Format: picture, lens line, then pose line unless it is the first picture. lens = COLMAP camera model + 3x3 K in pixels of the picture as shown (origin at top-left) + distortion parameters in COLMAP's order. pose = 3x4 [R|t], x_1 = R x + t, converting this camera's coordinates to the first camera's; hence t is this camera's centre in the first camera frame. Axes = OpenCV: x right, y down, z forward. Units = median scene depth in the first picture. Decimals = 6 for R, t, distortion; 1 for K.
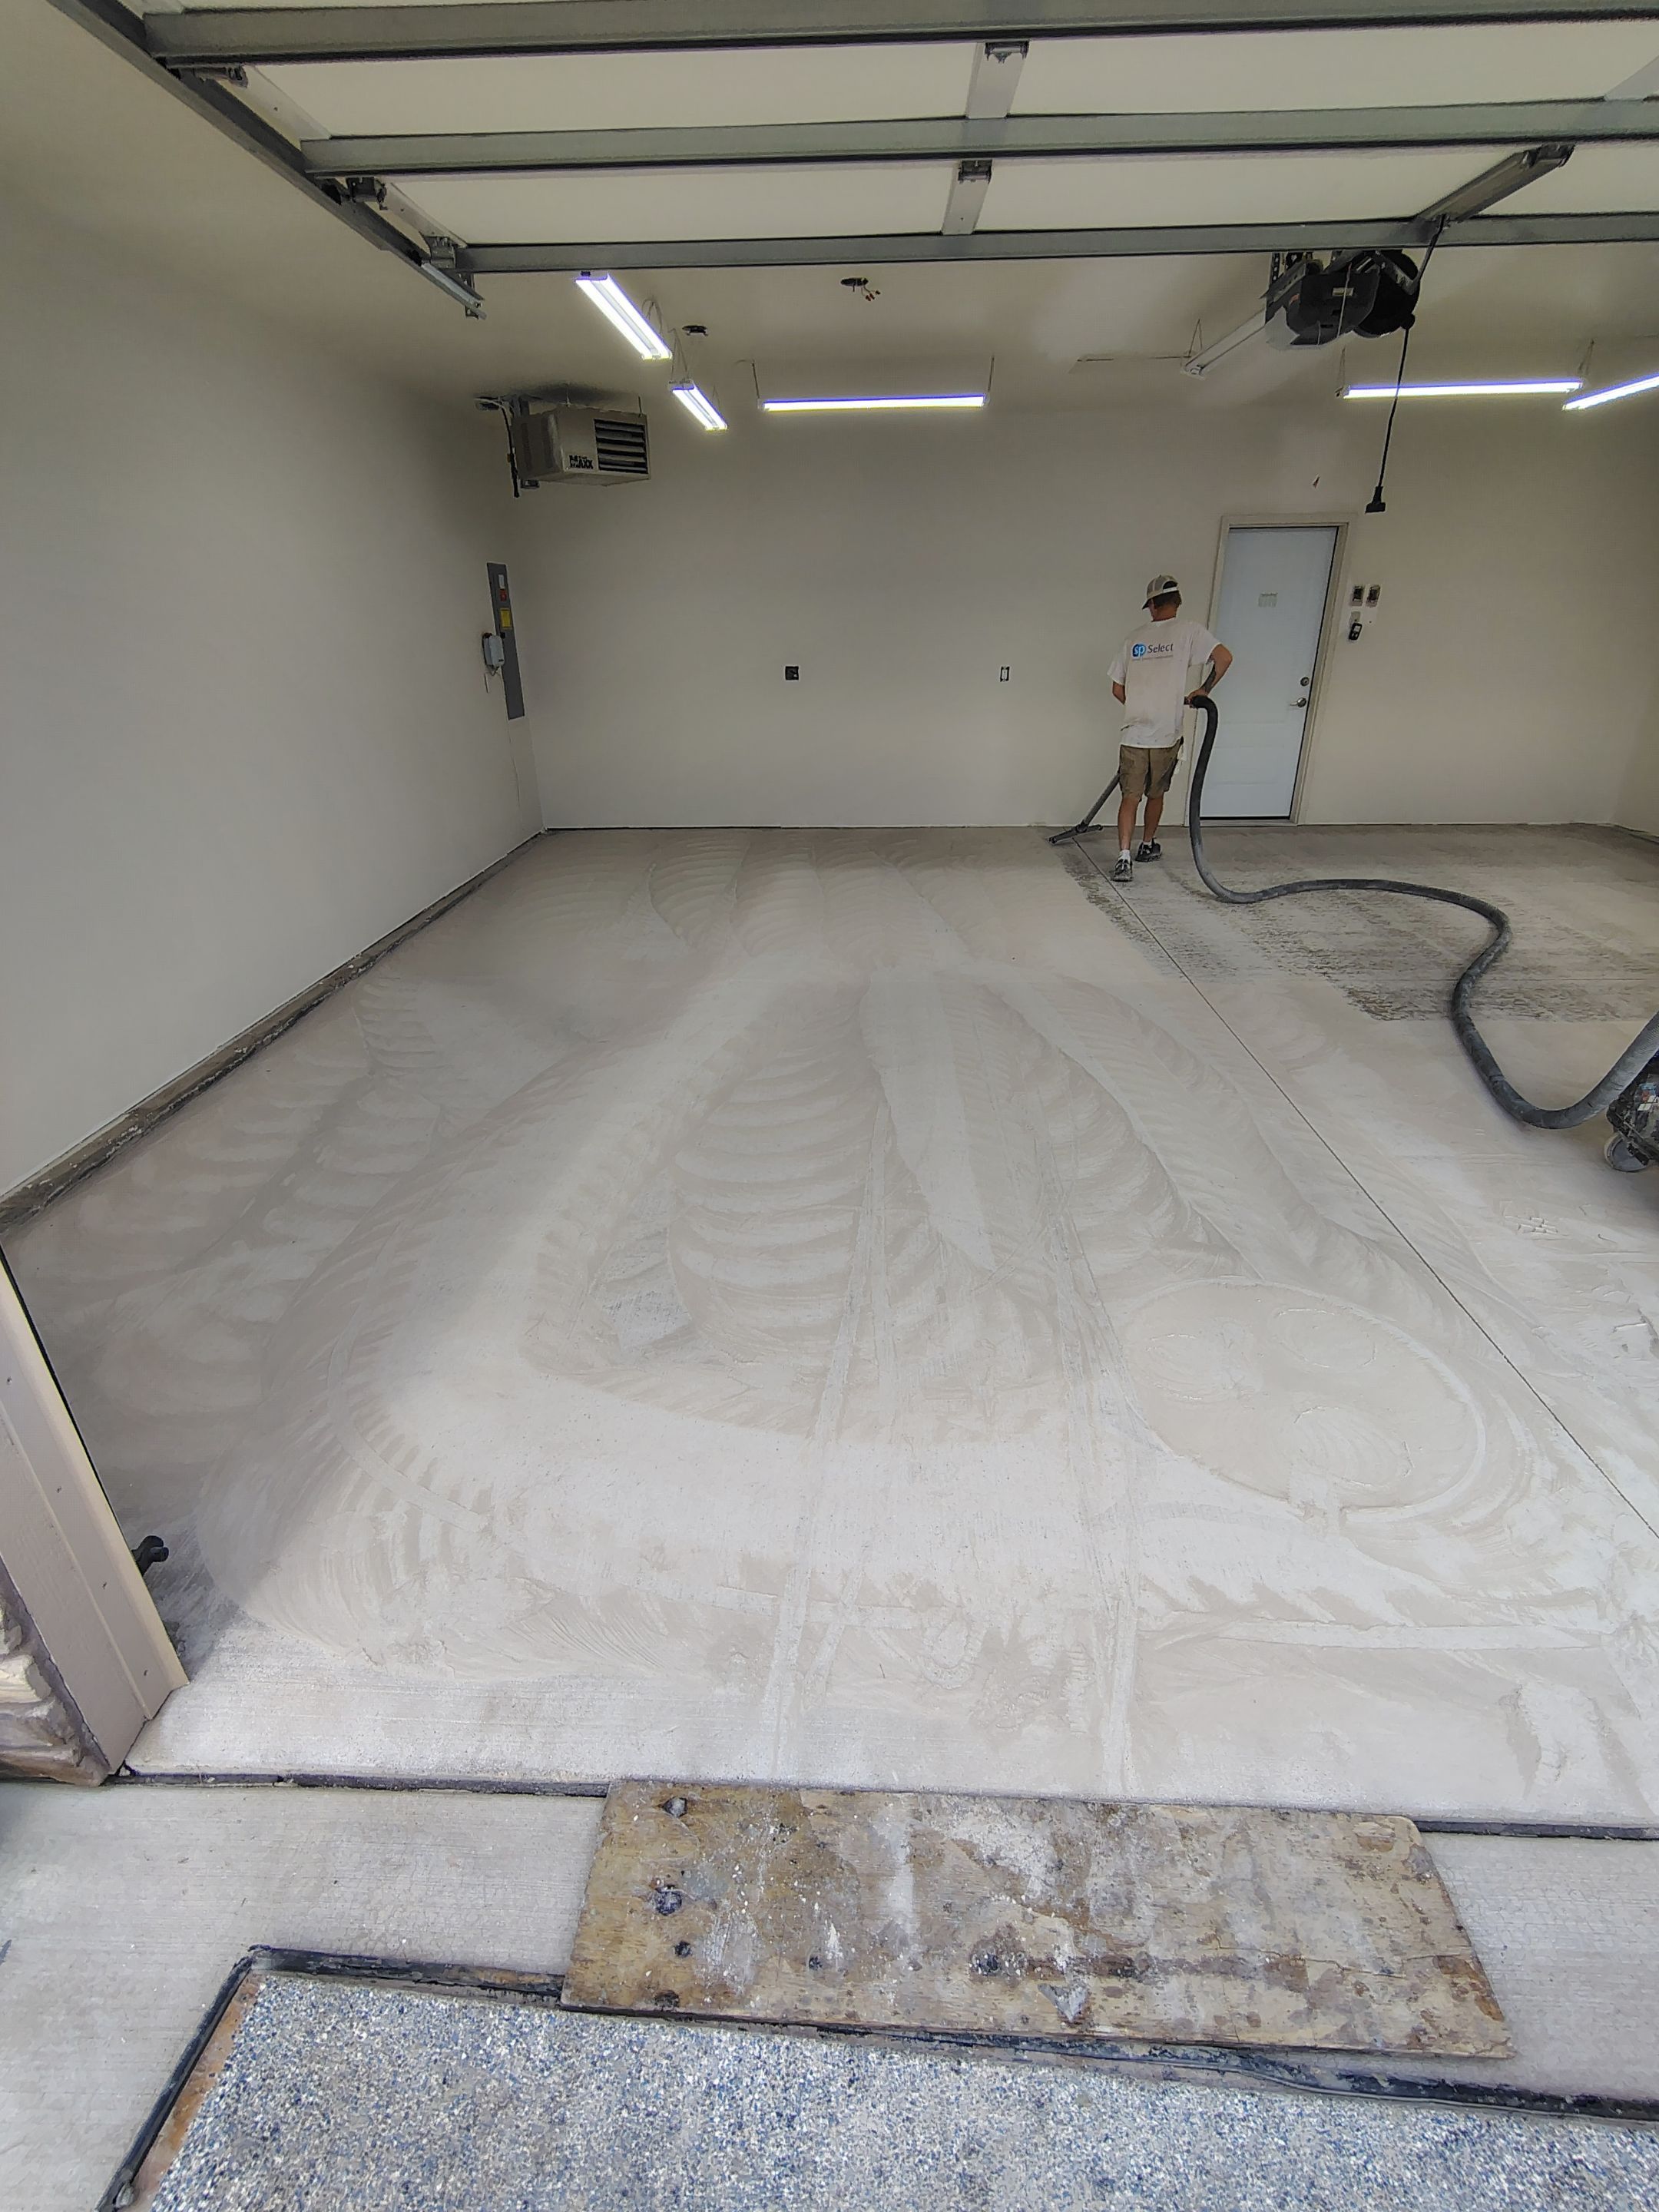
lens RADIAL K [[1031.4, 0, 822.4], [0, 1031.4, 1093.7], [0, 0, 1]] dist [-0.009946, 0.002864]
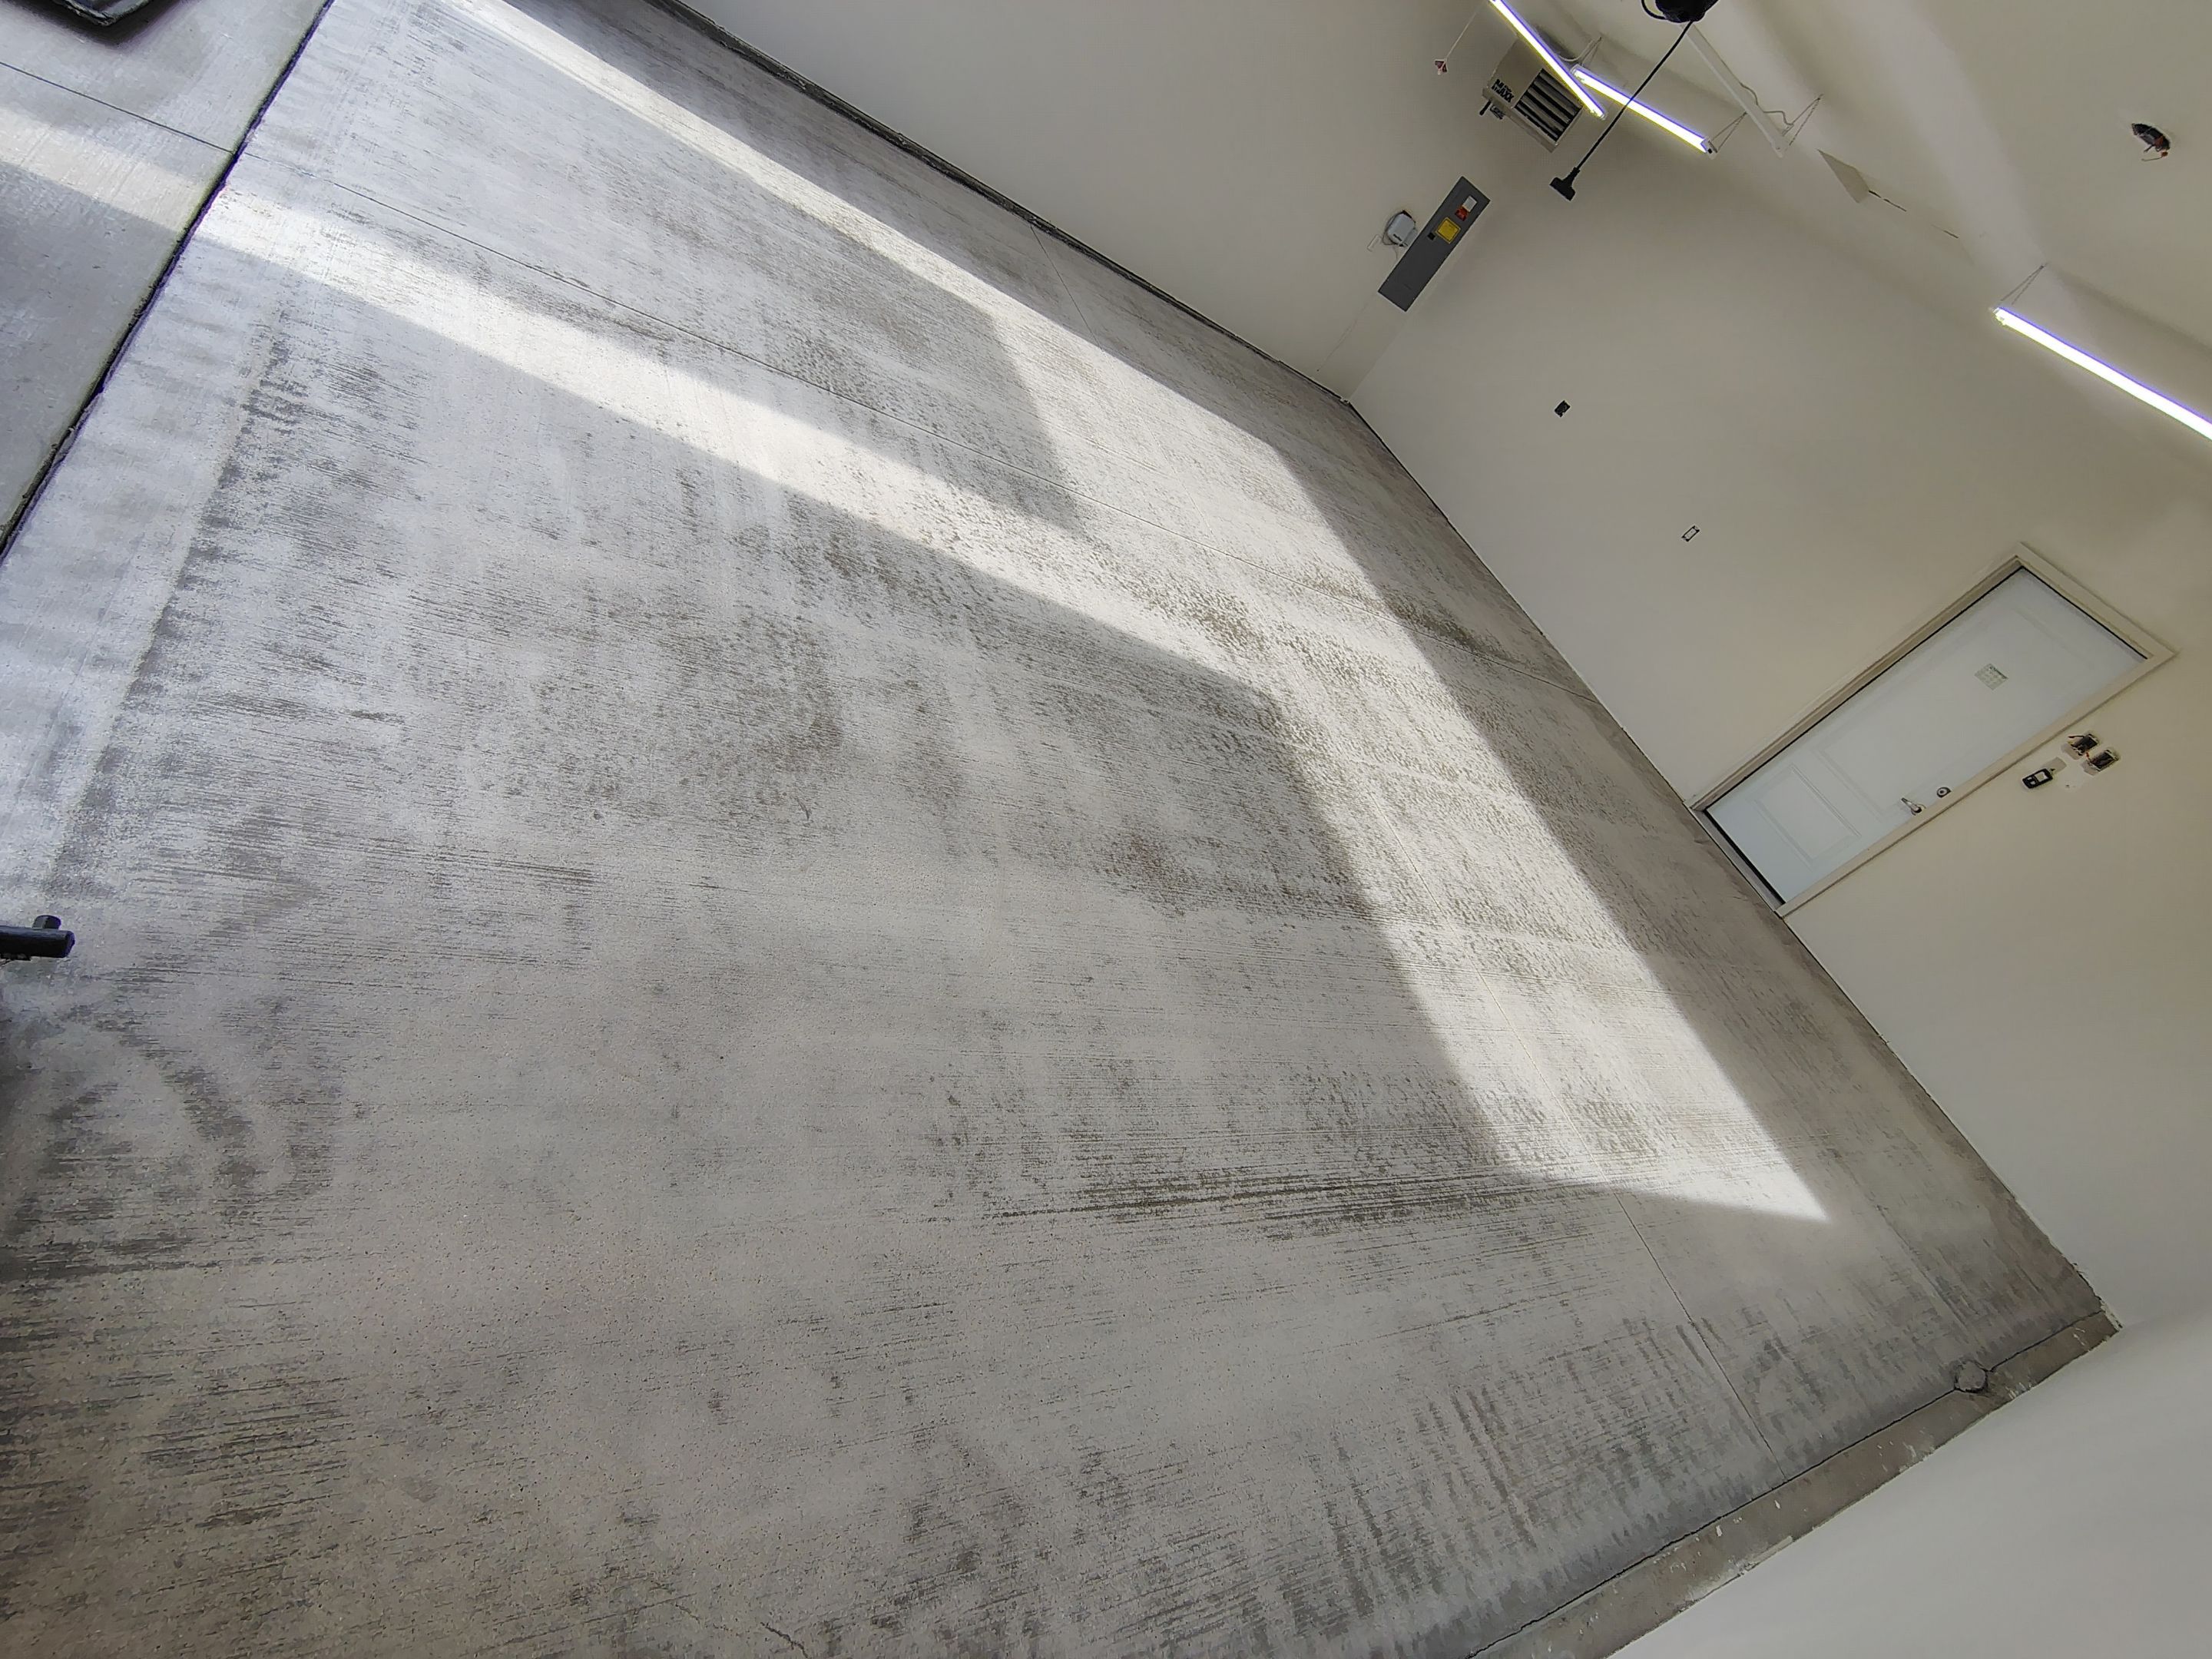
lens RADIAL K [[1031.4, 0, 1120.2], [0, 1031.4, 824.0], [0, 0, 1]] dist [-0.009946, 0.002864]
pose [[0.319908, 0.764133, -0.560143, 0.875057], [-0.818268, 0.520853, 0.243206, -0.105416], [0.477593, 0.380543, 0.791891, 0.180894]]
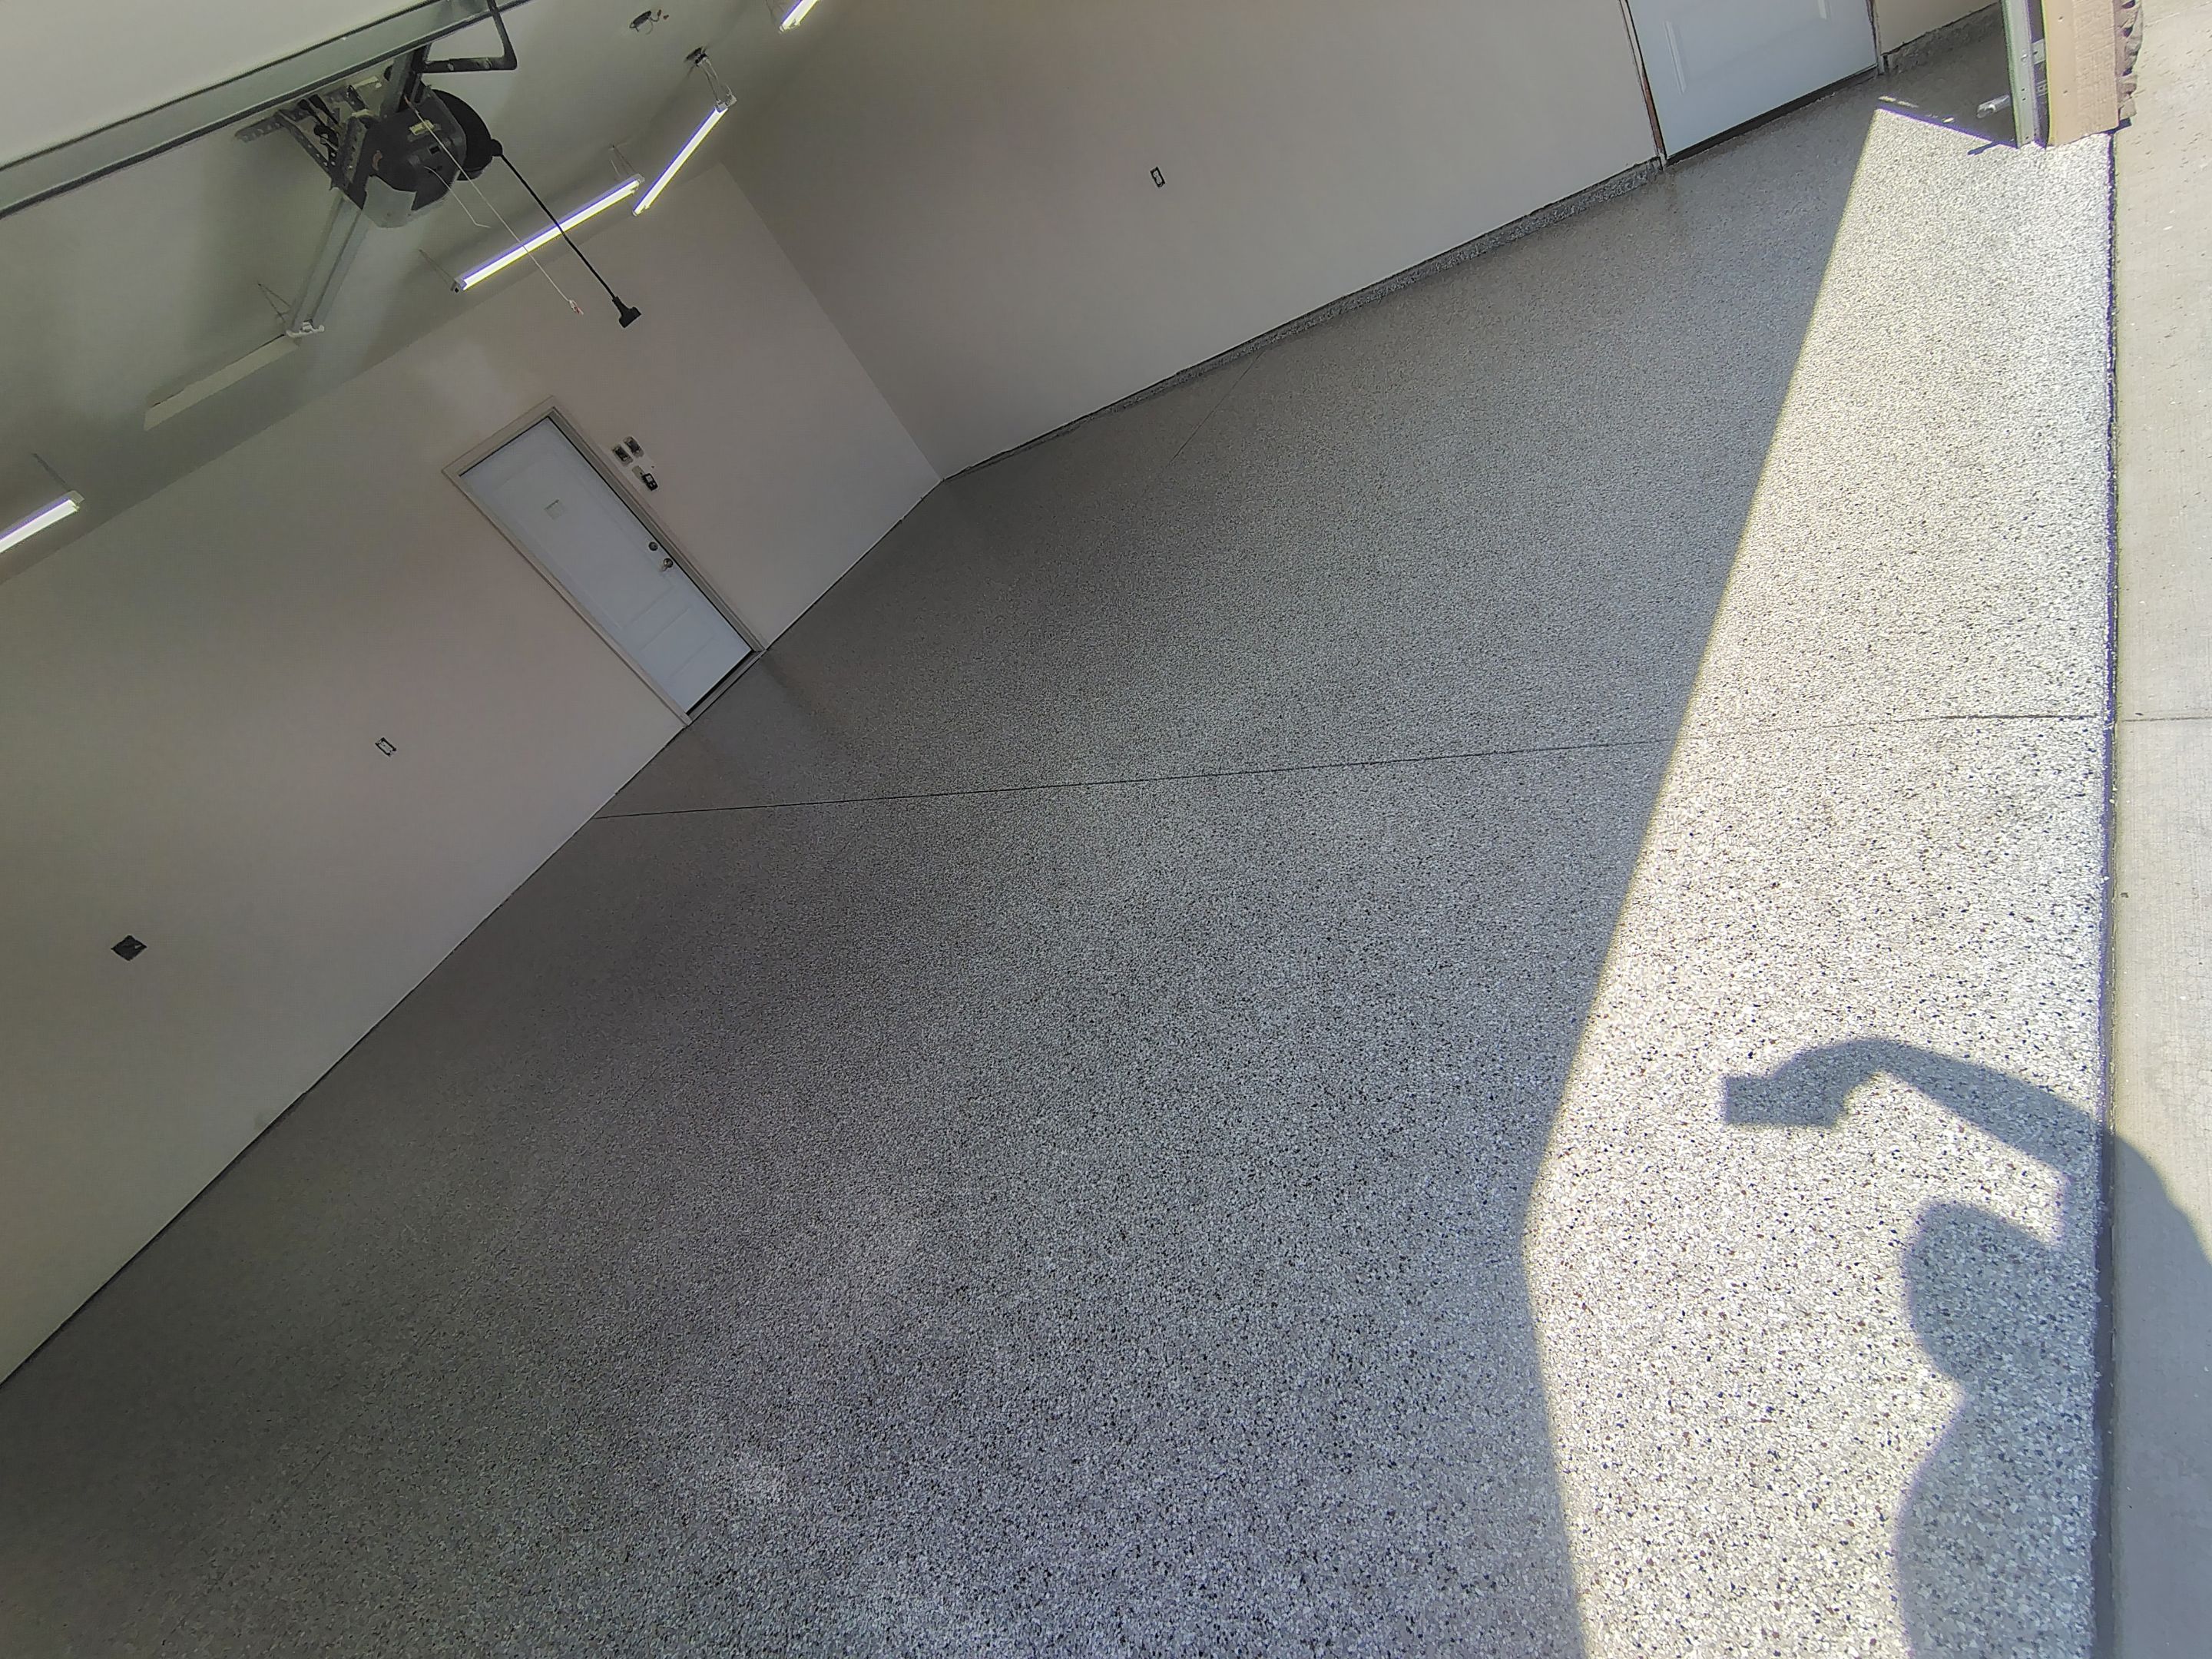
lens RADIAL K [[1031.4, 0, 1097.2], [0, 1031.4, 835.7], [0, 0, 1]] dist [-0.009946, 0.002864]
pose [[0.469830, -0.702250, 0.534887, -0.049077], [0.770276, 0.622113, 0.140179, -0.059148], [-0.431201, 0.346151, 0.833214, 0.139582]]
